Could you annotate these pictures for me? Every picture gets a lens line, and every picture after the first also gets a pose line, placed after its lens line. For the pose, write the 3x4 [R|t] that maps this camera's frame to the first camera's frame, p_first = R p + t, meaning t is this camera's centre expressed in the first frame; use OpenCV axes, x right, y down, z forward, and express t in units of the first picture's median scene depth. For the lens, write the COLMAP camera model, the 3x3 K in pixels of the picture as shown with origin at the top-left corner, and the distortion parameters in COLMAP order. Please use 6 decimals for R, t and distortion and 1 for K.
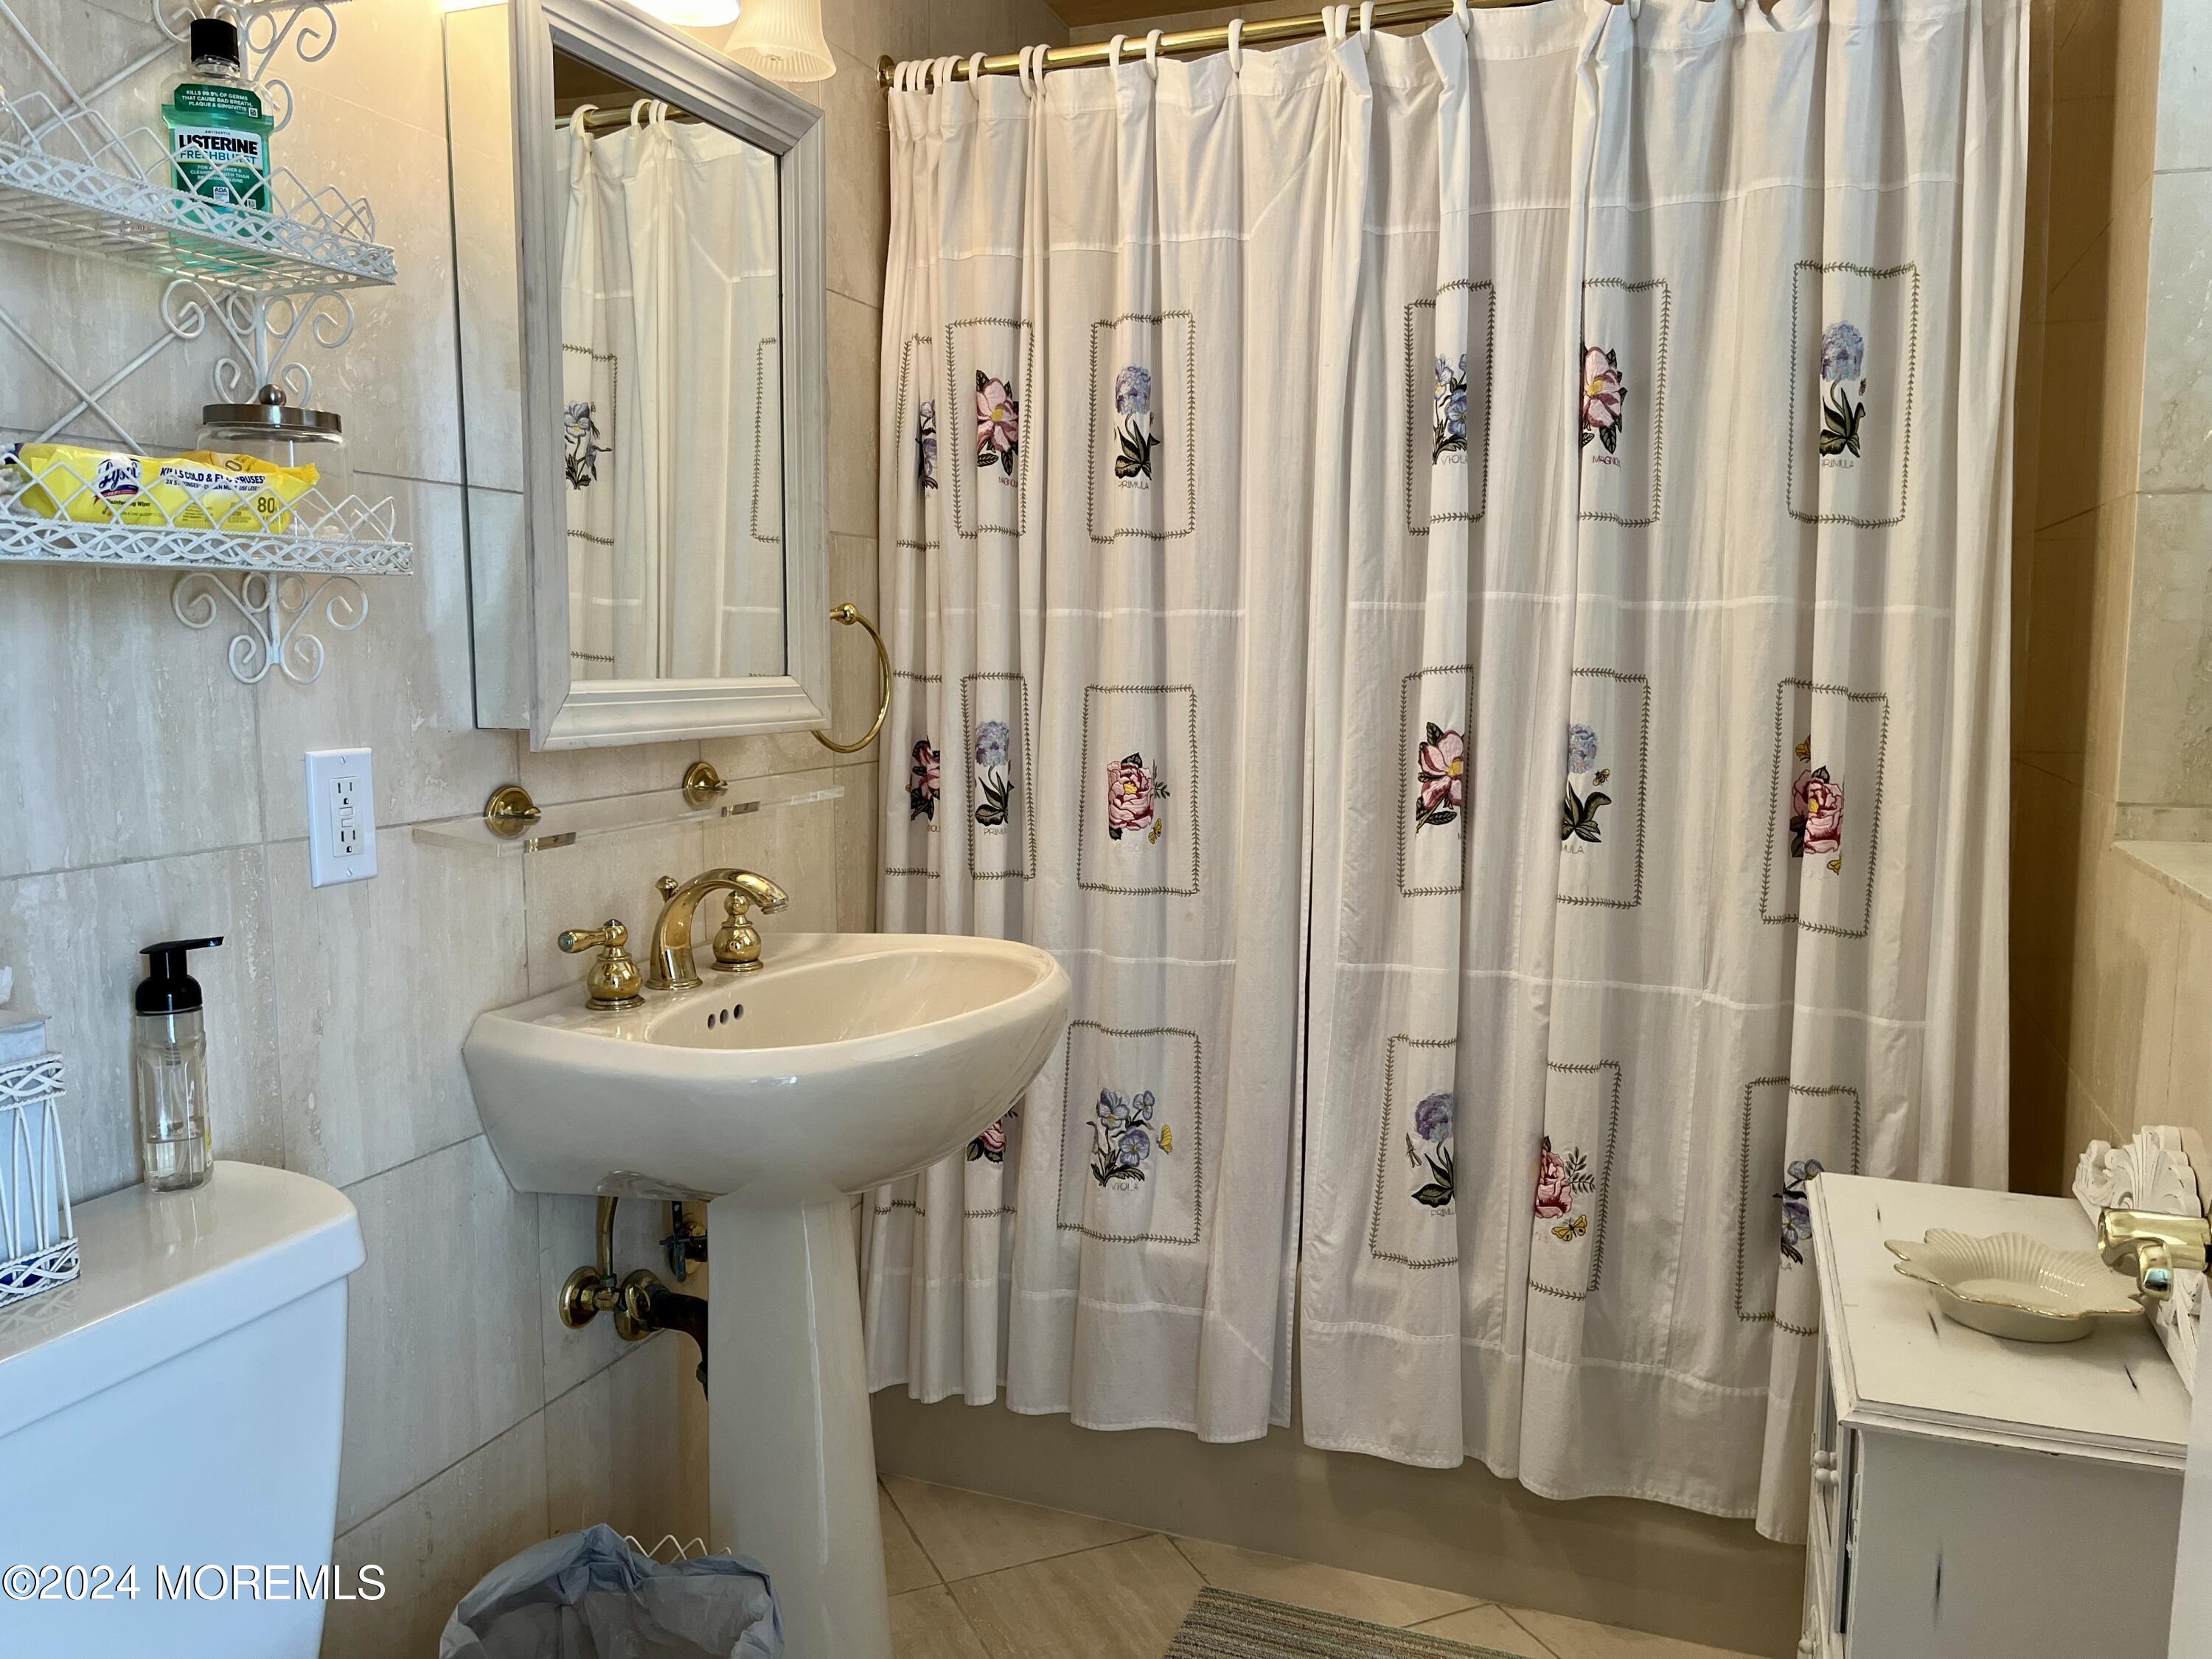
lens RADIAL K [[1643.4, 0, 1105.4], [0, 1643.4, 844.4], [0, 0, 1]] dist [0.025046, -0.058944]
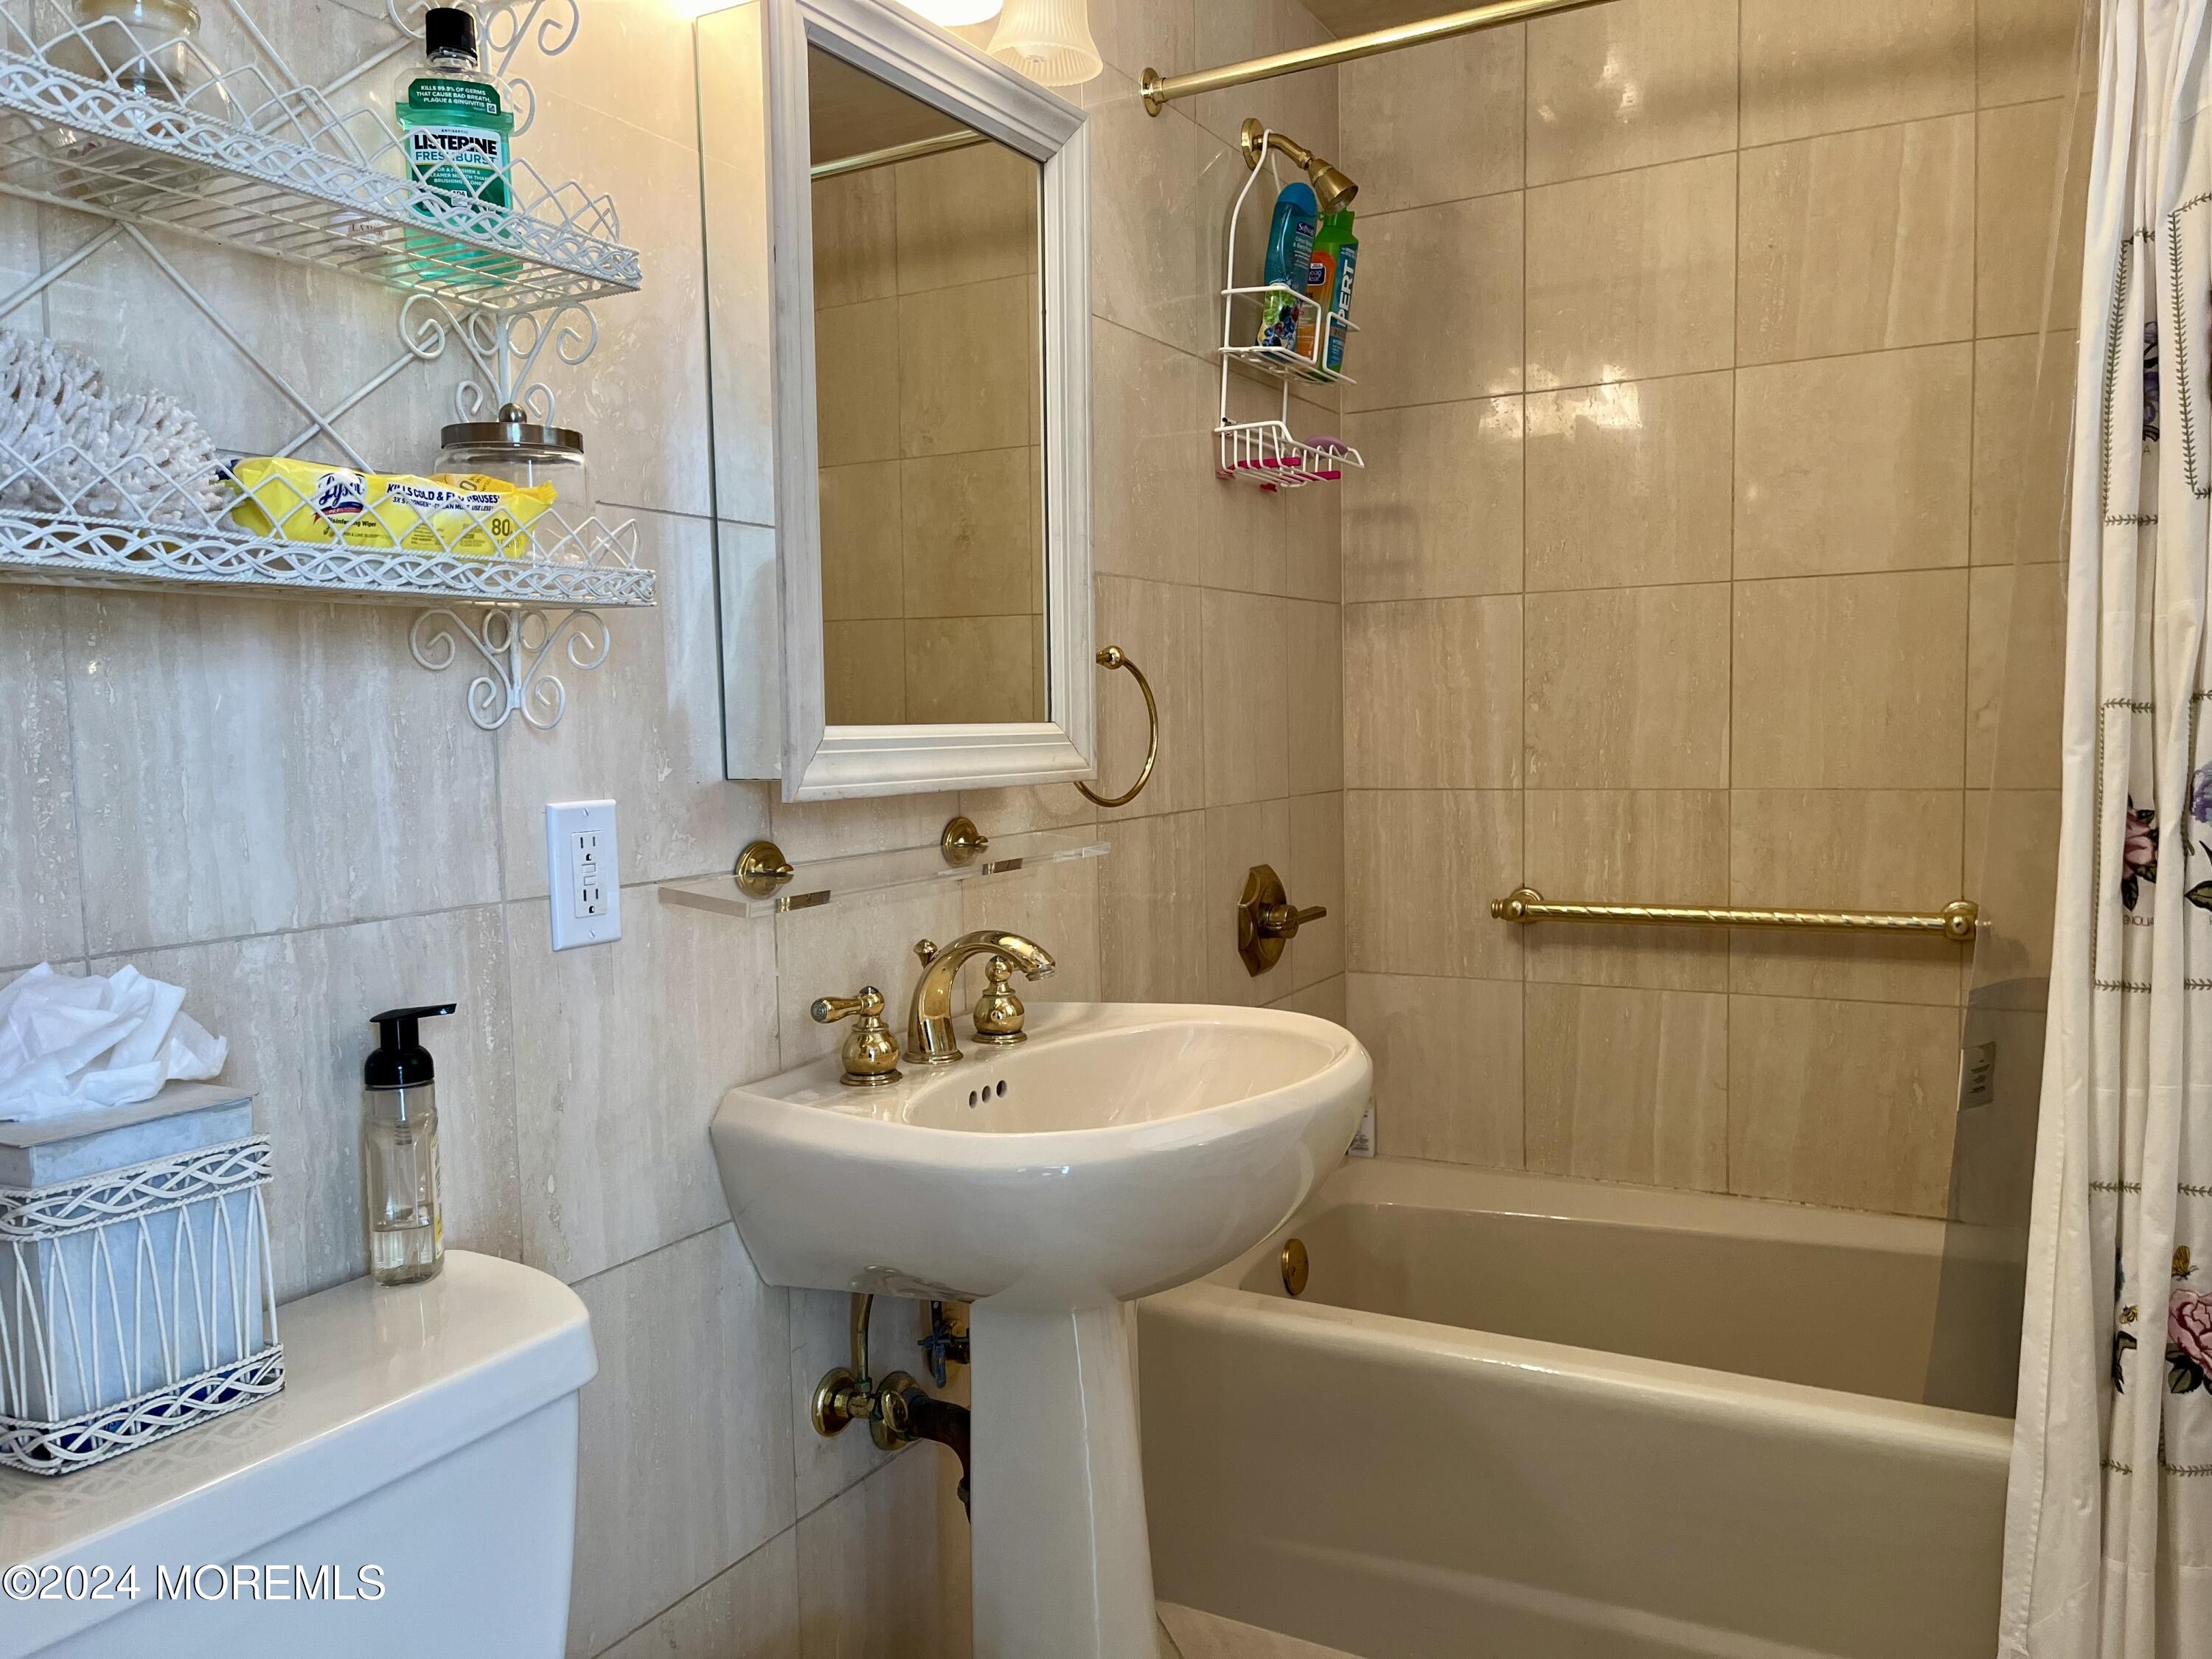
lens RADIAL K [[1680.7, 0, 1106.0], [0, 1680.7, 829.5], [0, 0, 1]] dist [0.002908, 0.003497]
pose [[0.988871, -0.013771, -0.148136, -0.036588], [0.006342, 0.998704, -0.050503, 0.008186], [0.148640, 0.049002, 0.987677, 0.116812]]
